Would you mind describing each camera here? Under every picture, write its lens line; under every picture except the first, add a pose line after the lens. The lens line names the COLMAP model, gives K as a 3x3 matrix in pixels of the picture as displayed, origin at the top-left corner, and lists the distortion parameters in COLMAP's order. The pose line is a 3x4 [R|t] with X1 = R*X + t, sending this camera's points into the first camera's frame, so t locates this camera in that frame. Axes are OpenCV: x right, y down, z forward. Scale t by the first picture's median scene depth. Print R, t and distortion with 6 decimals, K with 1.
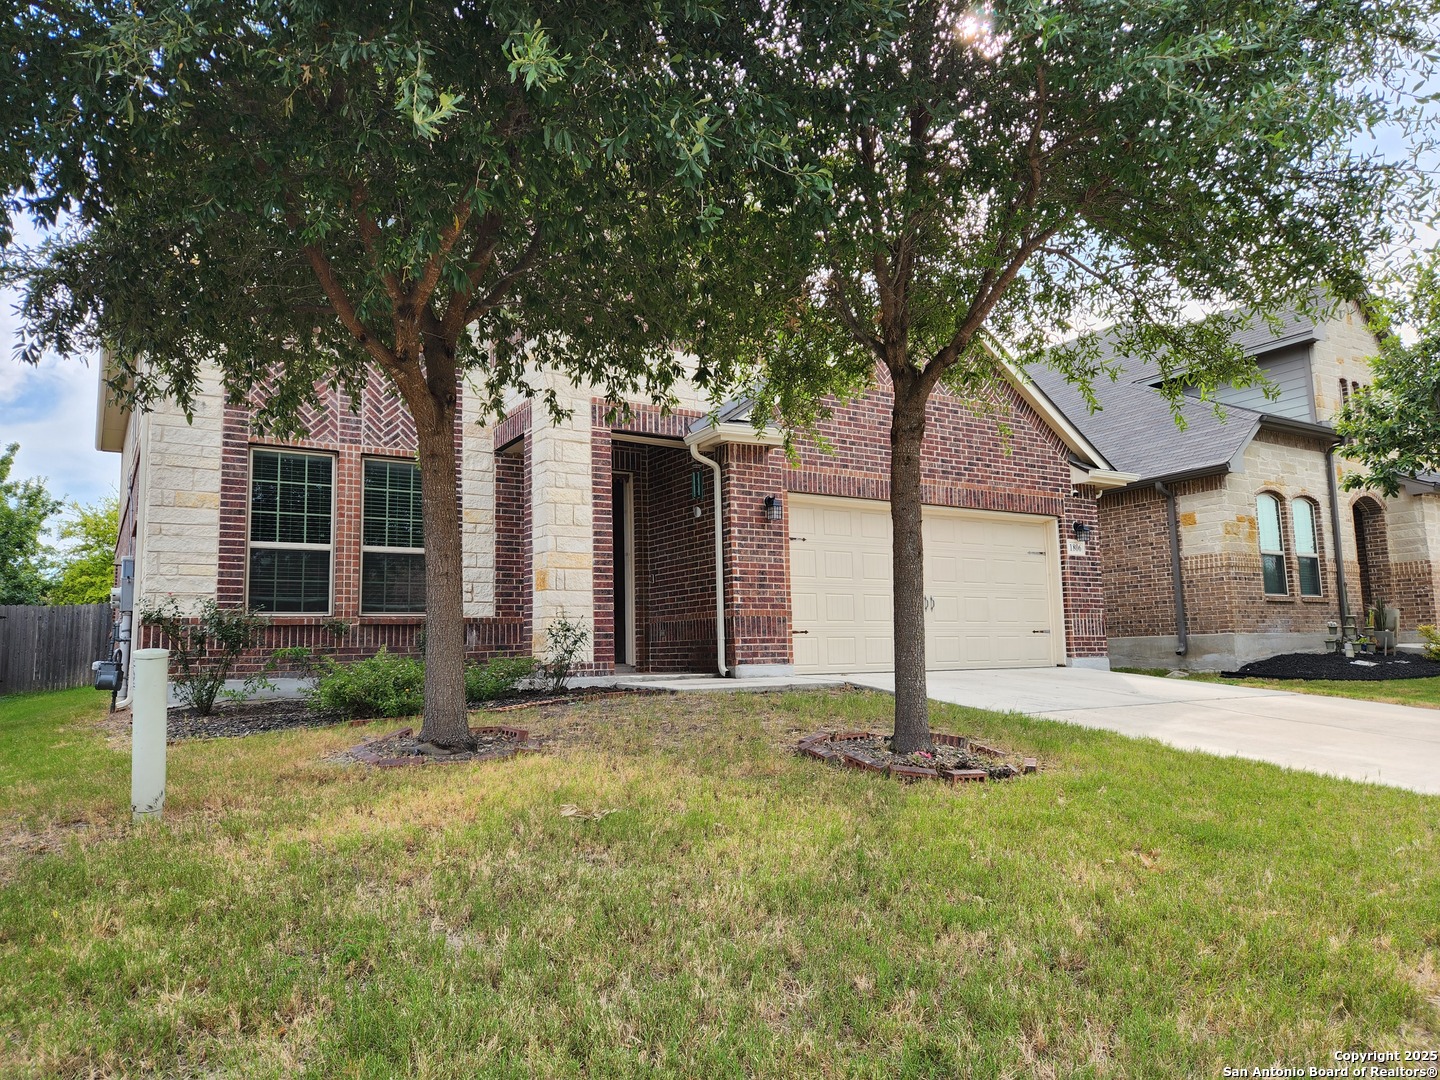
lens RADIAL K [[965.1, 0, 720.0], [0, 965.1, 540.0], [0, 0, 1]] dist [0.091215, -0.085467]
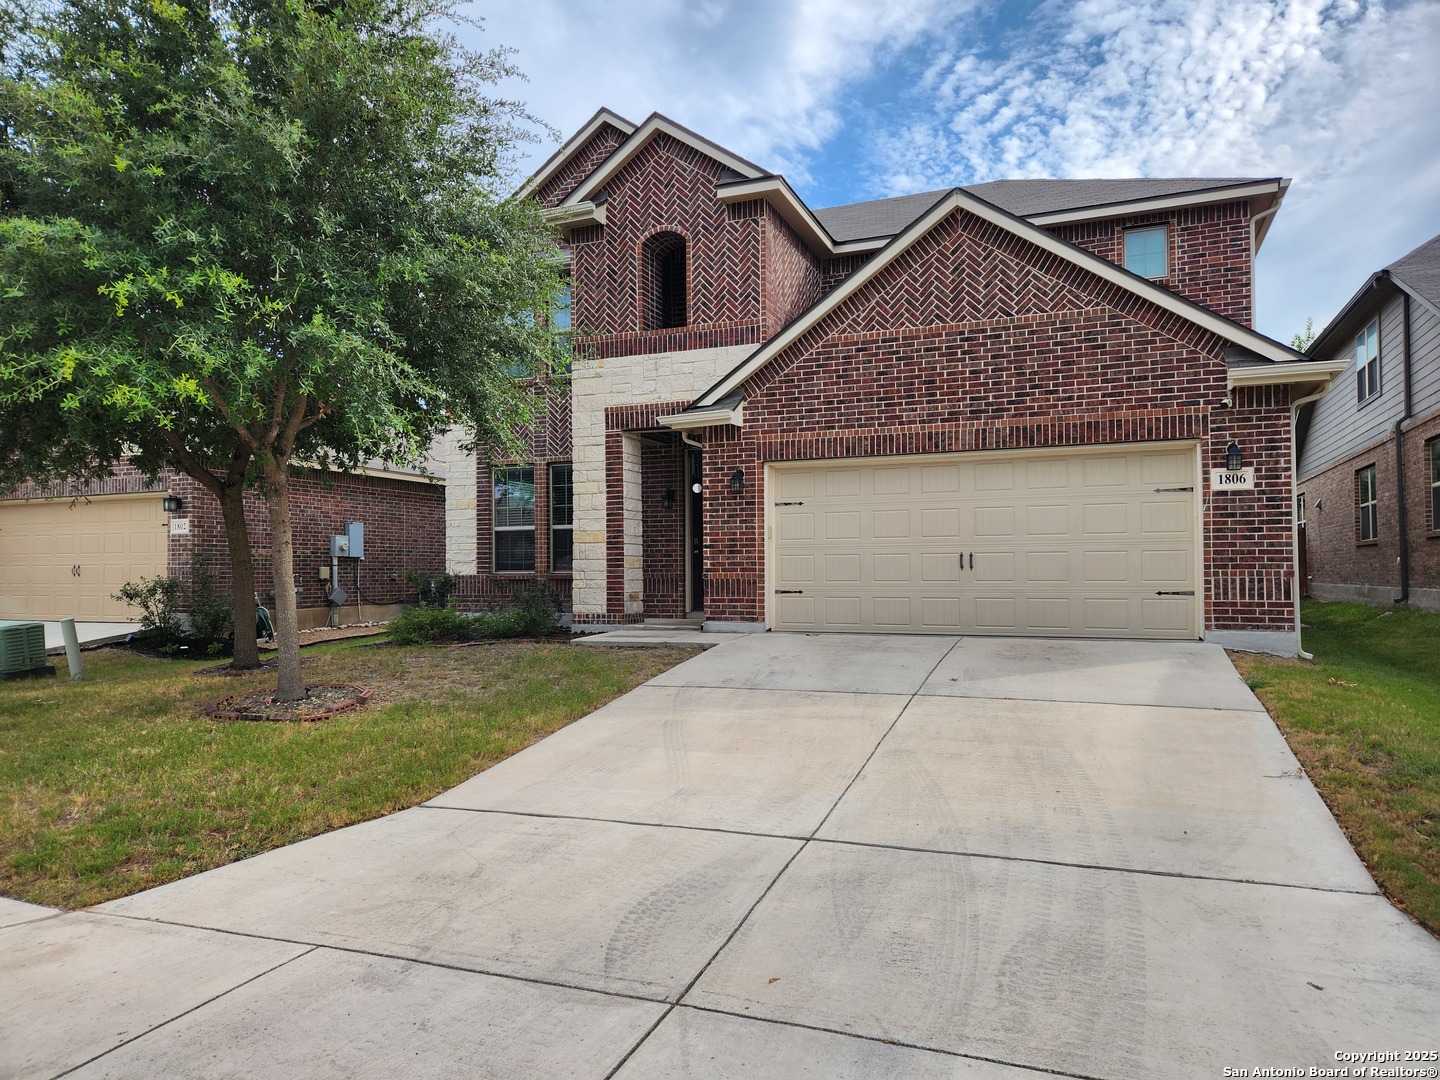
lens RADIAL K [[965.1, 0, 720.0], [0, 965.1, 540.0], [0, 0, 1]] dist [0.091215, -0.085467]
pose [[0.580477, -0.008703, -0.814230, 0.940211], [0.092658, 0.994154, 0.055431, -0.028849], [0.808988, -0.107622, 0.577889, 0.344455]]
